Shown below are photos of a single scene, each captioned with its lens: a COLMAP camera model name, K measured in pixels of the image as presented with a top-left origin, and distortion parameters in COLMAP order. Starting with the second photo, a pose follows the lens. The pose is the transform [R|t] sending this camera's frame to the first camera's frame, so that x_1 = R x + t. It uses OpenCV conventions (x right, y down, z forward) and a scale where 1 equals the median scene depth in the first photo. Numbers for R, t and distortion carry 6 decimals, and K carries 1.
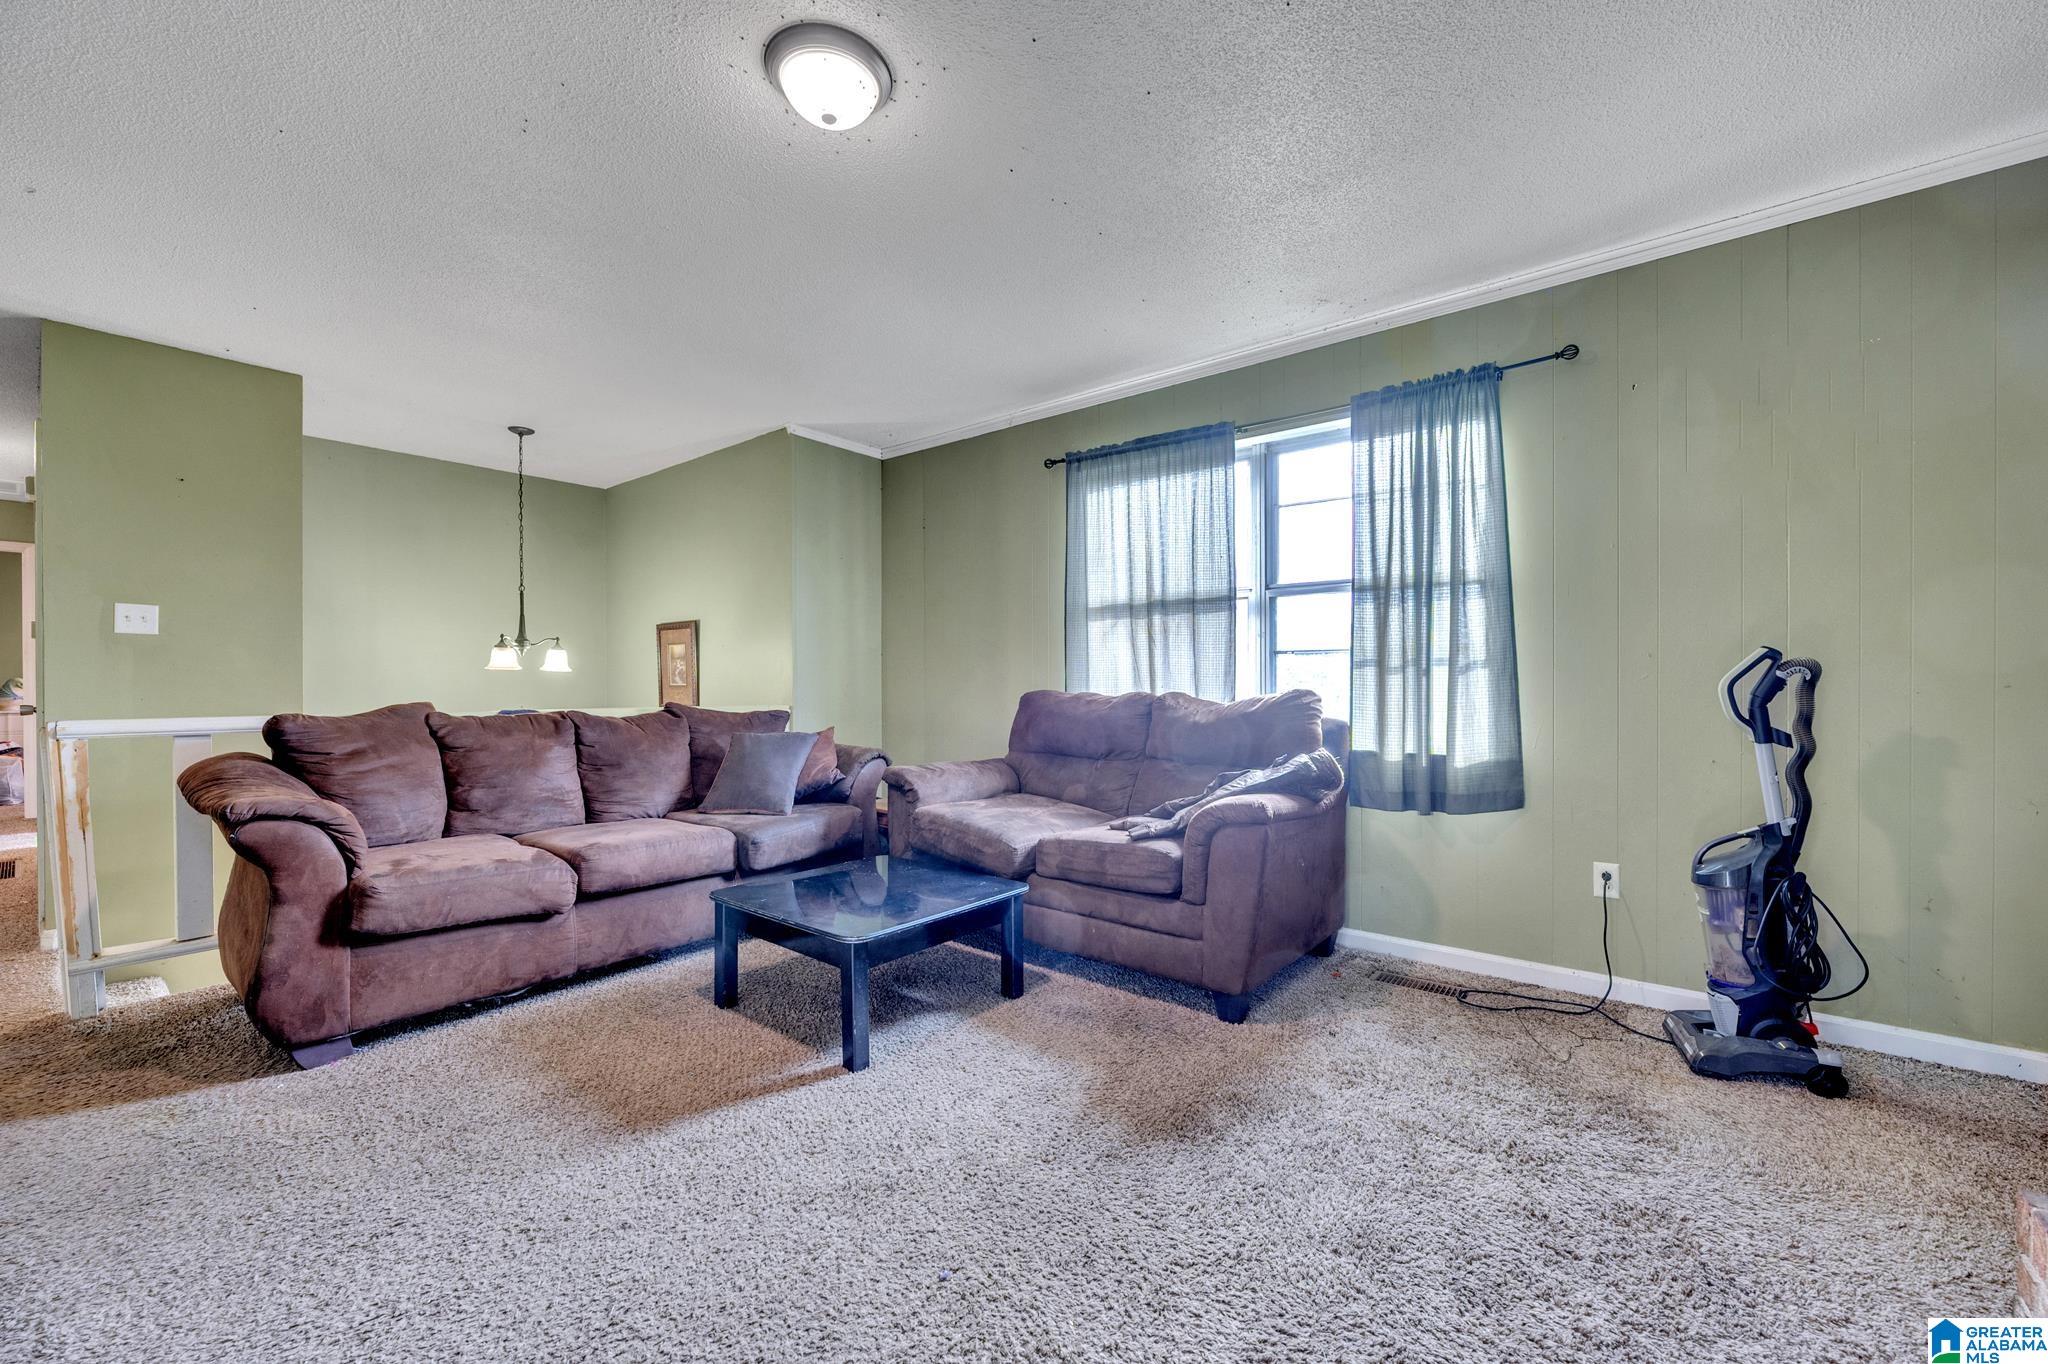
lens RADIAL K [[811.1, 0, 1024.0], [0, 811.1, 682.0], [0, 0, 1]] dist [-0.002303, -0.000095]
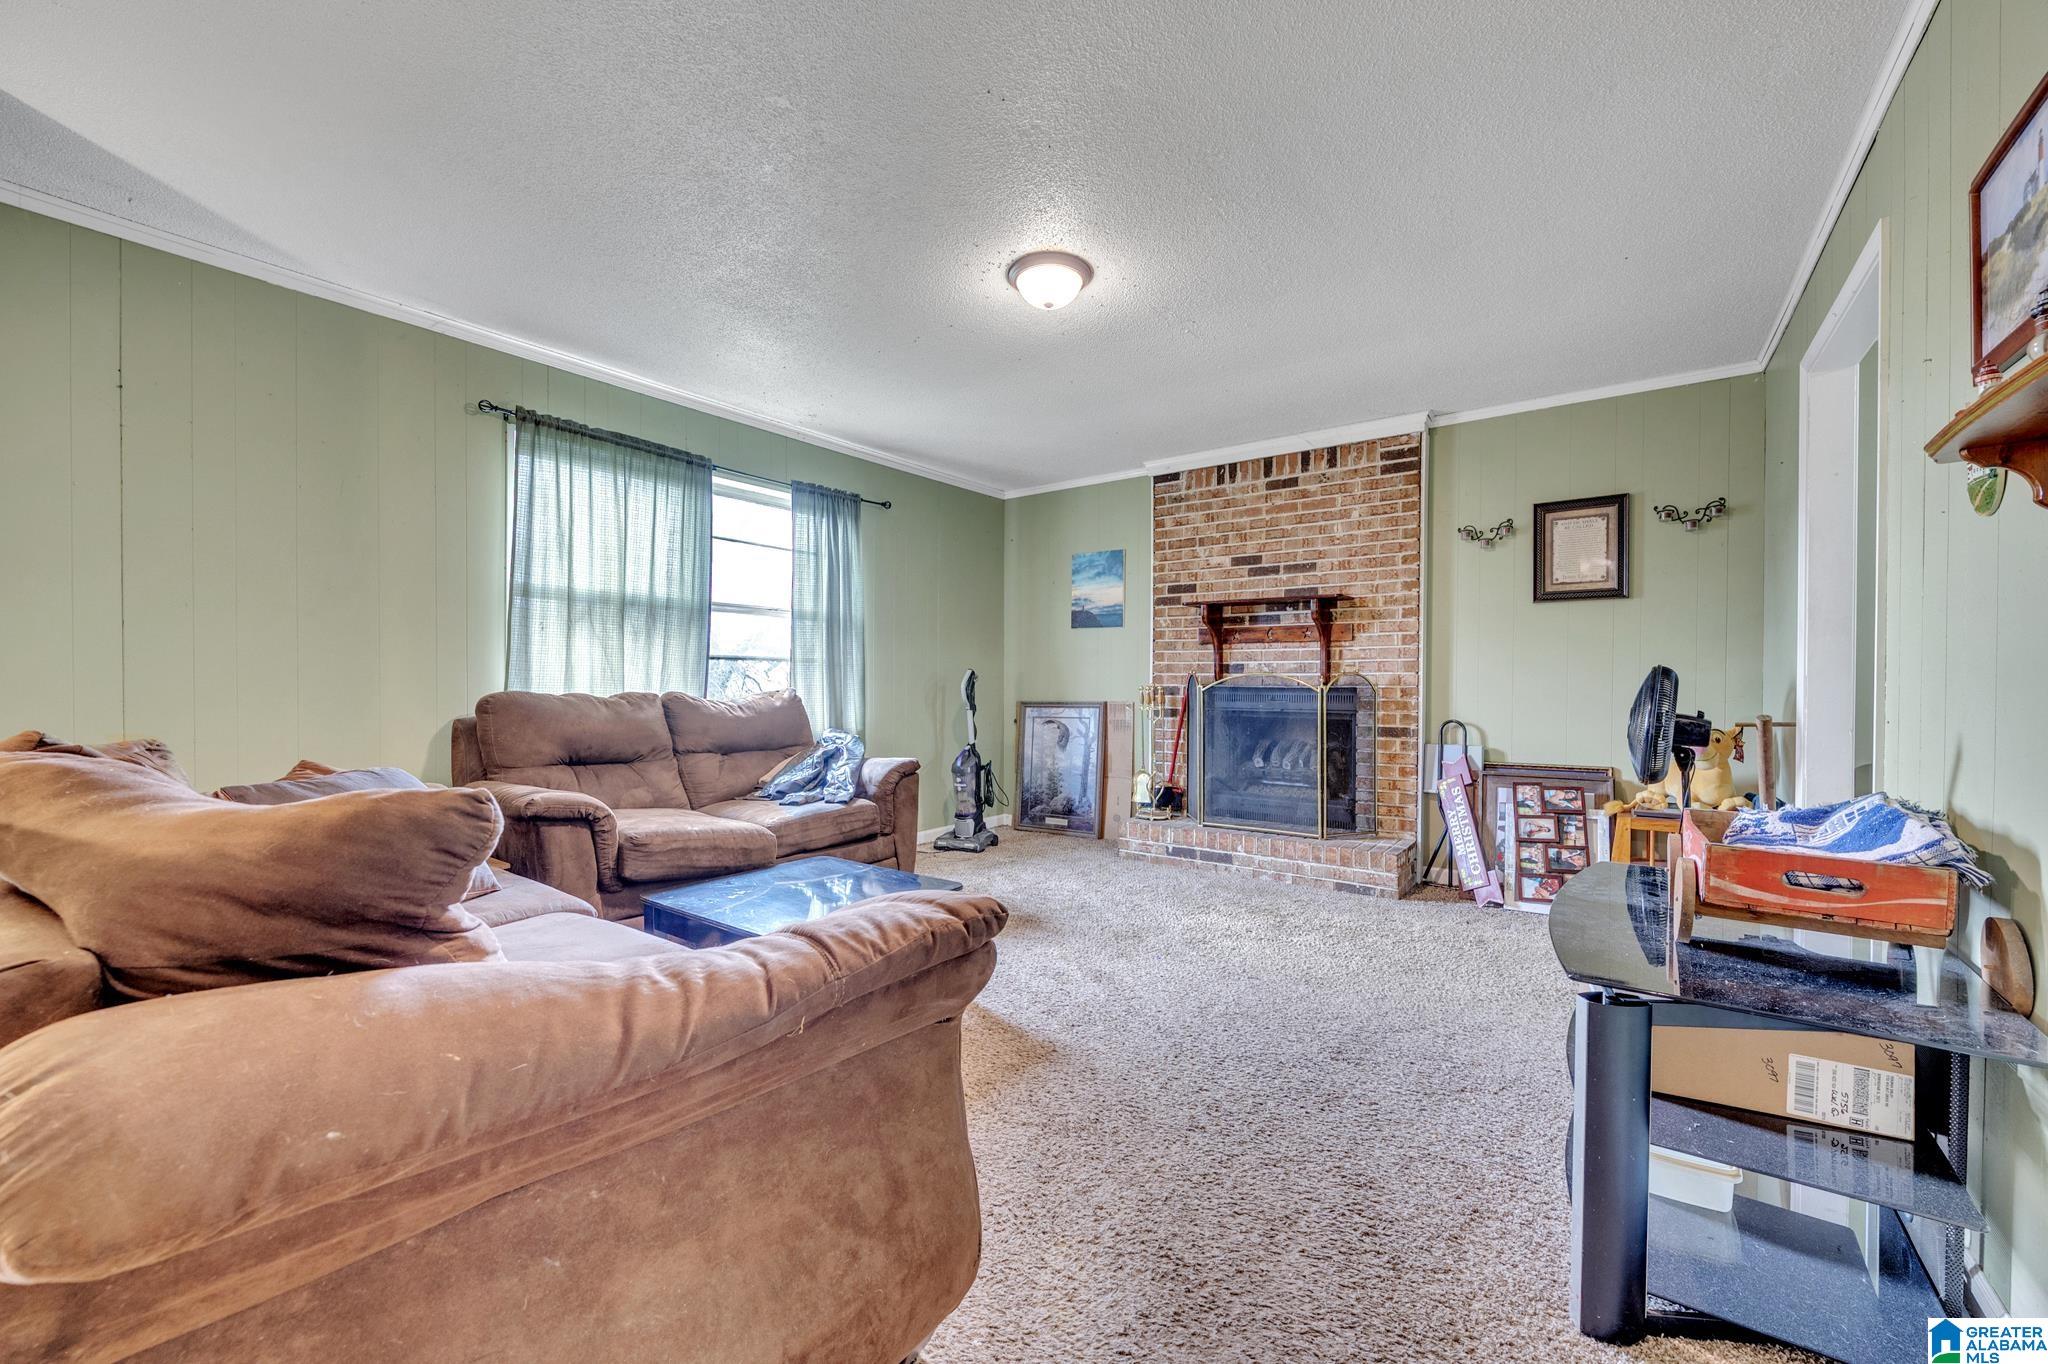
lens RADIAL K [[811.1, 0, 1024.0], [0, 811.1, 682.0], [0, 0, 1]] dist [-0.002303, -0.000095]
pose [[-0.046259, -0.000418, 0.998929, -0.919499], [-0.008426, 0.999964, 0.000028, -0.004658], [-0.998894, -0.008416, -0.046261, 0.593232]]
